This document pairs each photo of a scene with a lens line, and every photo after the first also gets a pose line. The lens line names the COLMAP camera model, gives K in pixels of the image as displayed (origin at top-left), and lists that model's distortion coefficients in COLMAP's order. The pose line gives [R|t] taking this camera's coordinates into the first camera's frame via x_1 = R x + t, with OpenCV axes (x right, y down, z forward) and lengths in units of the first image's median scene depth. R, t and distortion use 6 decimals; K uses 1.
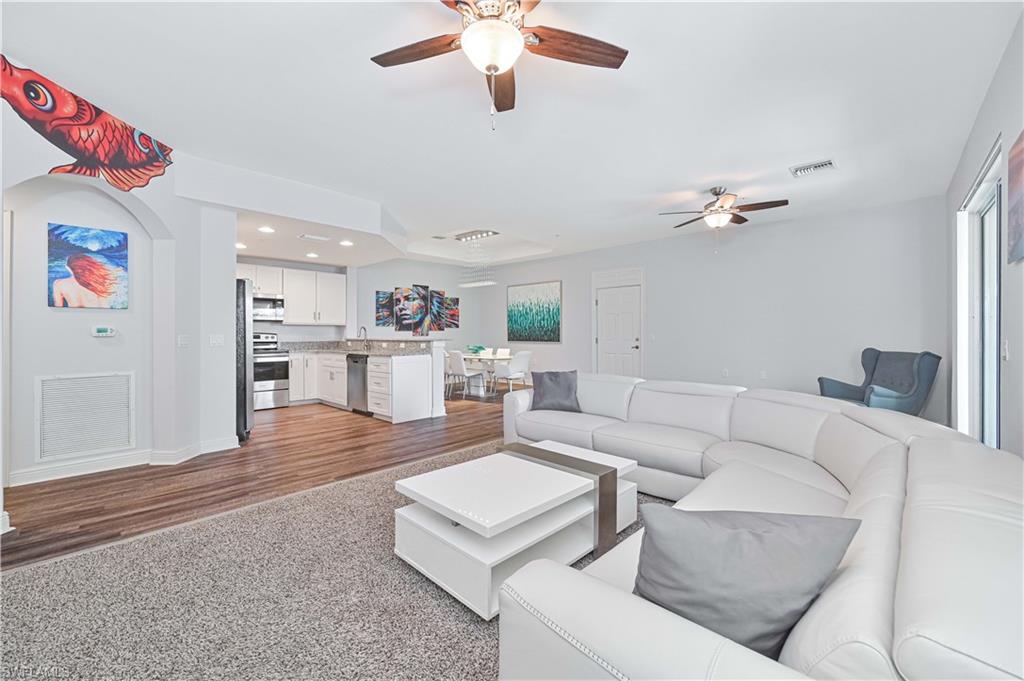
lens RADIAL K [[408.2, 0, 515.5], [0, 408.2, 332.2], [0, 0, 1]] dist [0.000496, 0.000266]
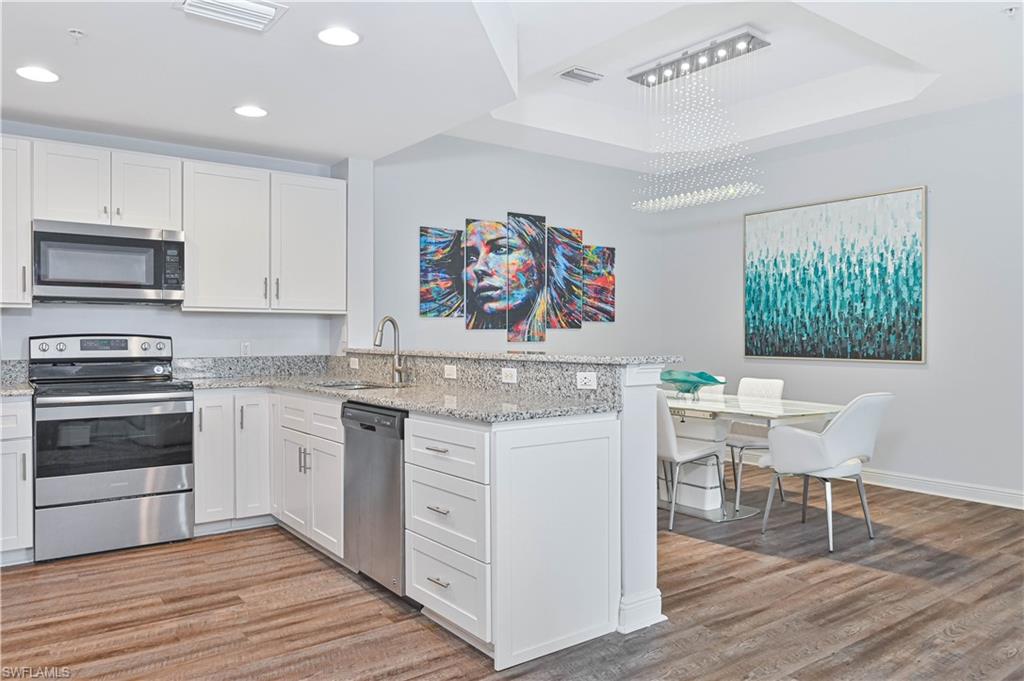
lens RADIAL K [[719.7, 0, 515.2], [0, 719.7, 338.6], [0, 0, 1]] dist [-0.014399, 0.009220]
pose [[0.983820, 0.003301, -0.179132, -0.158007], [-0.001566, 0.999951, 0.009826, -0.001108], [0.179155, -0.009386, 0.983776, 0.415555]]
